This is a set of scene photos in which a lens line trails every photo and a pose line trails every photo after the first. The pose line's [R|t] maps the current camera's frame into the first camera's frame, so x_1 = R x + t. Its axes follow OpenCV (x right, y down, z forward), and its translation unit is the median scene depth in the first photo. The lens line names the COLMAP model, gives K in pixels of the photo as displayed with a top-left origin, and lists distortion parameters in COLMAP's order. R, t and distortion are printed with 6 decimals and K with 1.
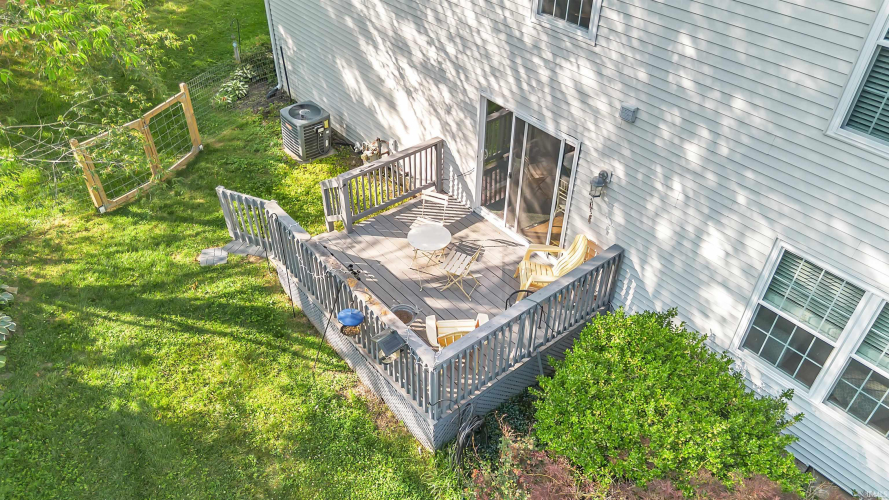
lens RADIAL K [[650.3, 0, 443.3], [0, 650.3, 236.3], [0, 0, 1]] dist [0.081083, -0.119549]
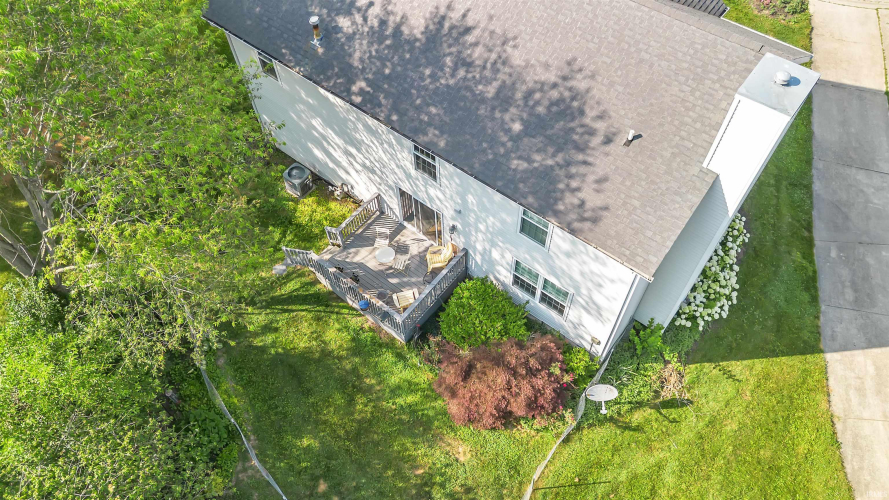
lens RADIAL K [[650.3, 0, 443.3], [0, 650.3, 236.3], [0, 0, 1]] dist [0.081083, -0.119549]
pose [[0.976839, -0.194824, 0.088485, -0.011394], [0.160040, 0.939702, 0.302238, -0.712800], [-0.142033, -0.281076, 0.949117, -1.165569]]
